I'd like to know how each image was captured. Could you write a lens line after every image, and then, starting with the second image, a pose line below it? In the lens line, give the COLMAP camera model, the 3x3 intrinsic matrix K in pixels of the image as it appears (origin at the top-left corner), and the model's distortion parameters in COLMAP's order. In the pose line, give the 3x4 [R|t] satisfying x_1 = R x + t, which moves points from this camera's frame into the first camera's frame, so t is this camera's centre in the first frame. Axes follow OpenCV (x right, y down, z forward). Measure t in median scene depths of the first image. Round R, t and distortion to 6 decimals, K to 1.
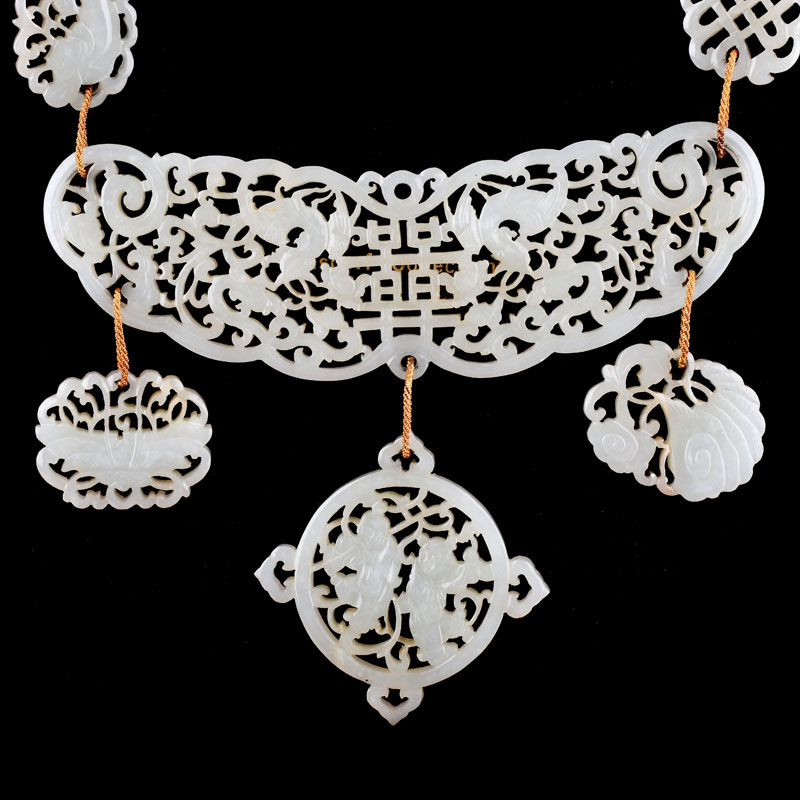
lens RADIAL K [[2322.1, 0, 400.1], [0, 2322.1, 399.9], [0, 0, 1]] dist [0.026687, 0.000000]
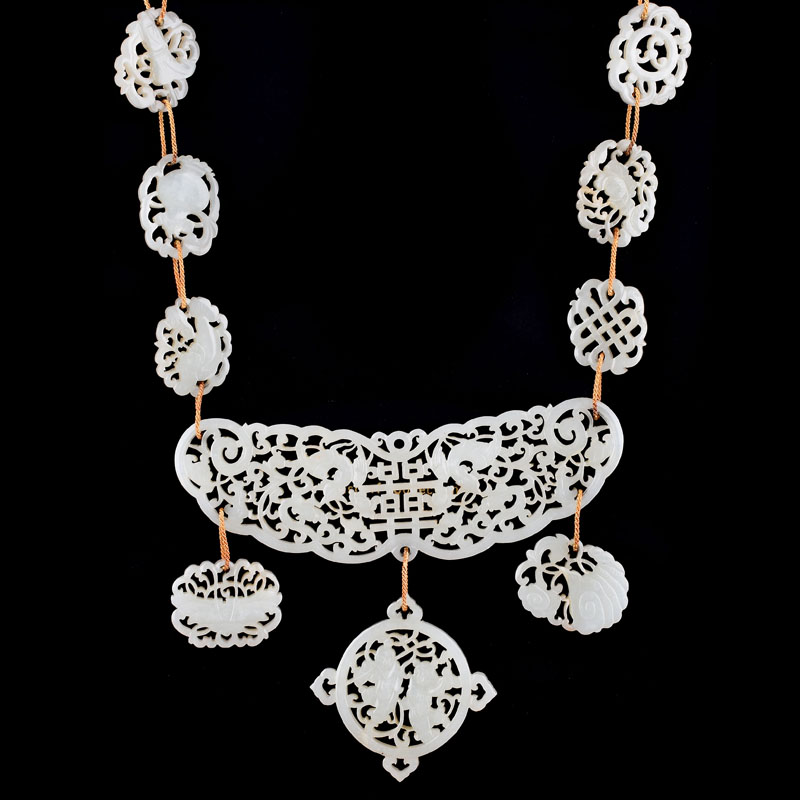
lens RADIAL K [[1918.2, 0, 404.5], [0, 1918.2, 400.6], [0, 0, 1]] dist [-0.016752, 0.000000]
pose [[0.999782, -0.020233, 0.005098, -0.001339], [0.020616, 0.995547, -0.091987, 0.002272], [-0.003214, 0.092072, 0.995747, -0.319894]]
